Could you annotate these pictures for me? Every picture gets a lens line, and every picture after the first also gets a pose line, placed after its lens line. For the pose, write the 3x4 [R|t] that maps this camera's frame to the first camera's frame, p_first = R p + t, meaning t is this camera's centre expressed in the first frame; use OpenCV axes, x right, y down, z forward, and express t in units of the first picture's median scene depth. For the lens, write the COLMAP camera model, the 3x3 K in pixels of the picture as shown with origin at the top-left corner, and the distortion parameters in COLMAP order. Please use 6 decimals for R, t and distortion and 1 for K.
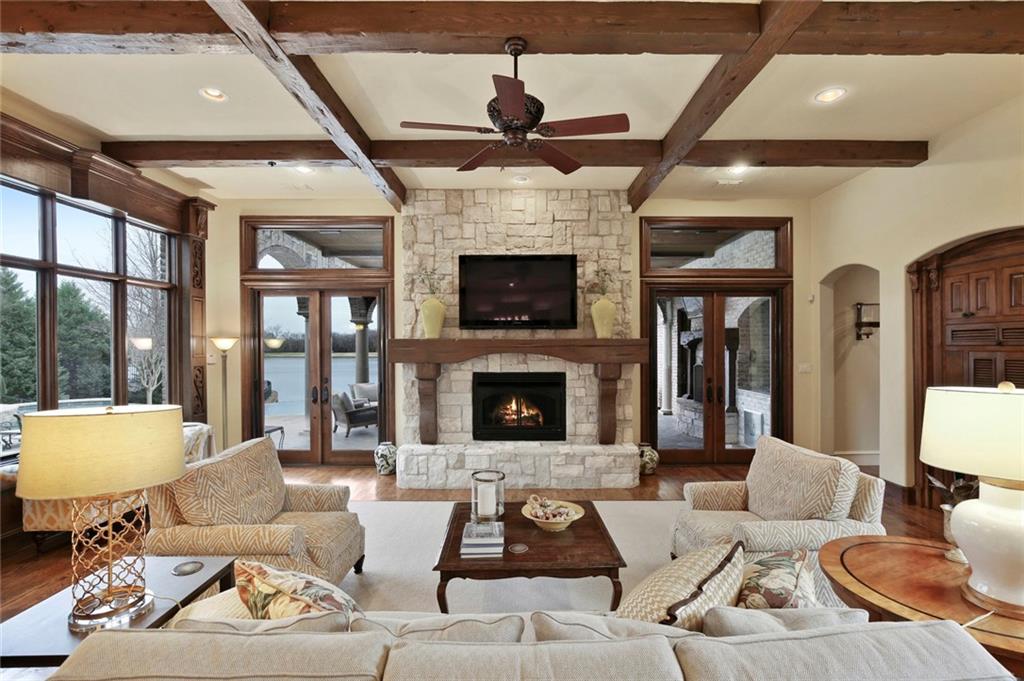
lens RADIAL K [[469.2, 0, 525.7], [0, 469.2, 344.1], [0, 0, 1]] dist [-0.004581, -0.000033]
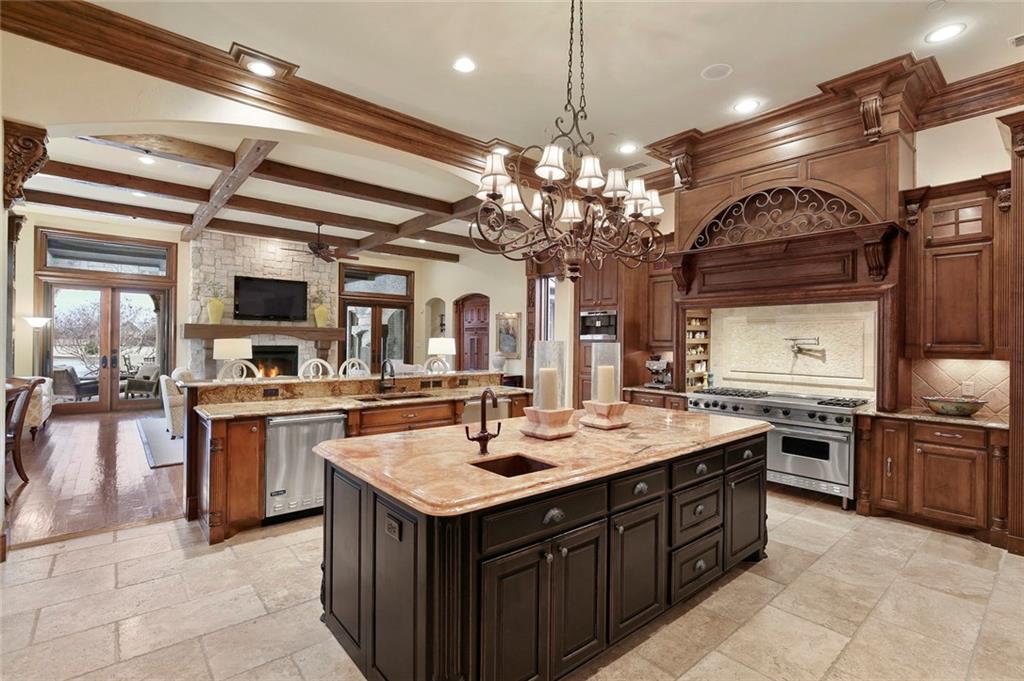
lens RADIAL K [[486.5, 0, 529.9], [0, 486.5, 338.9], [0, 0, 1]] dist [-0.038097, 0.016667]
pose [[0.752909, 0.016789, 0.657910, -0.465838], [-0.012013, 0.999859, -0.011767, 0.045418], [-0.658015, 0.000956, 0.753004, -0.984273]]
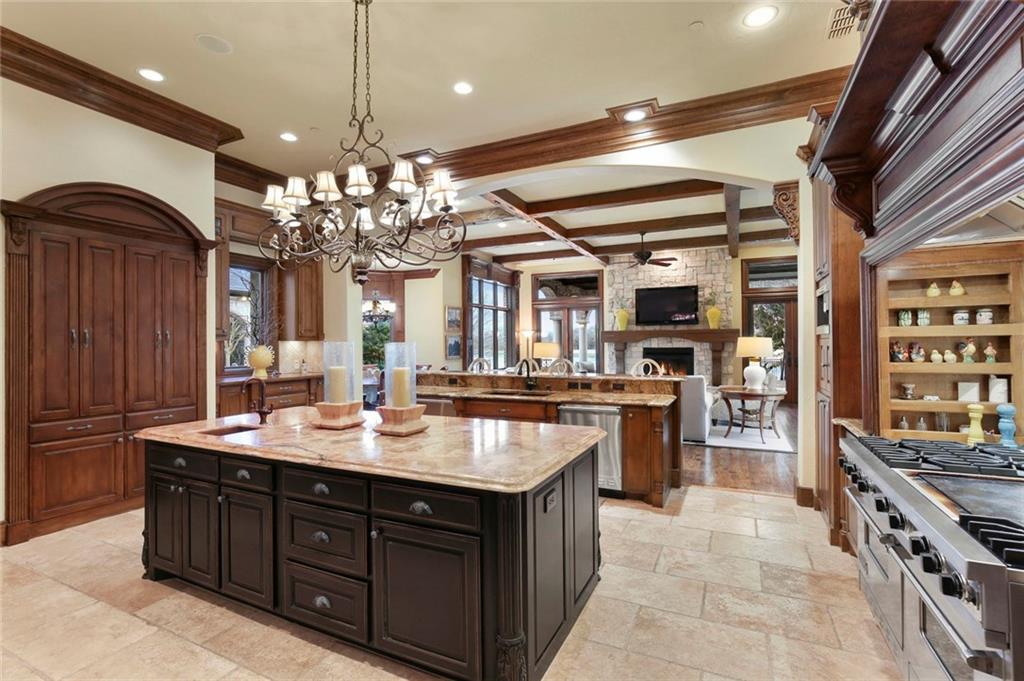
lens RADIAL K [[472.4, 0, 507.7], [0, 472.4, 339.7], [0, 0, 1]] dist [-0.012151, -0.000175]
pose [[0.894282, -0.006780, -0.447453, 0.264575], [0.002983, 0.999953, -0.009191, 0.044313], [0.447494, 0.006884, 0.894260, -1.021797]]
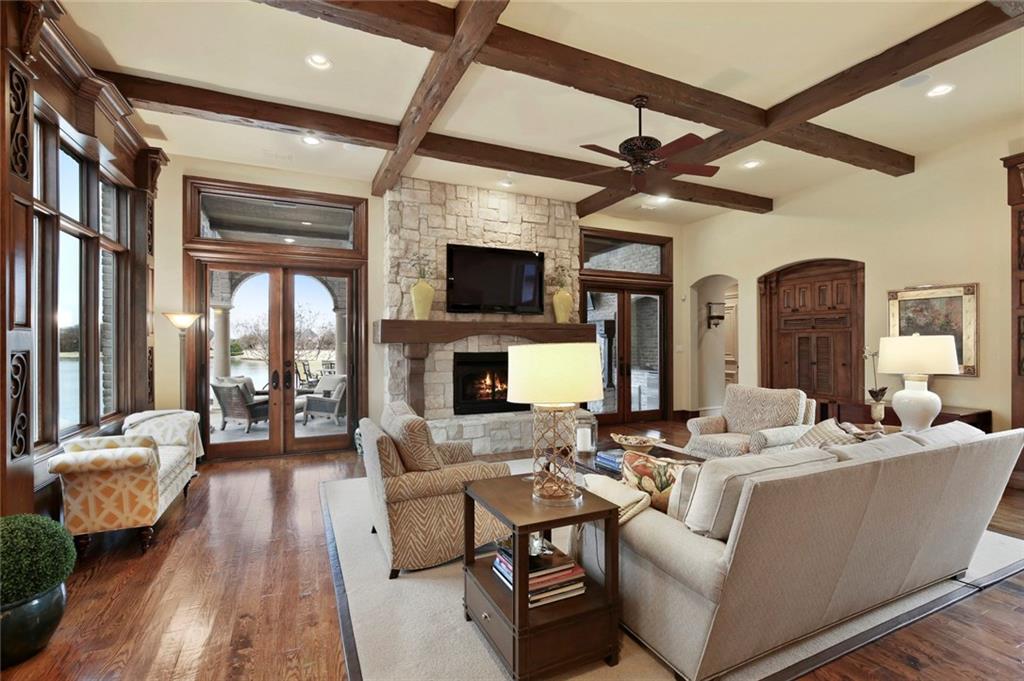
lens RADIAL K [[470.9, 0, 515.6], [0, 470.9, 337.5], [0, 0, 1]] dist [-0.003307, -0.000057]
pose [[0.906749, 0.006474, 0.421621, -0.444681], [-0.001988, 0.999937, -0.011077, 0.037508], [-0.421666, 0.009206, 0.906704, -0.048719]]
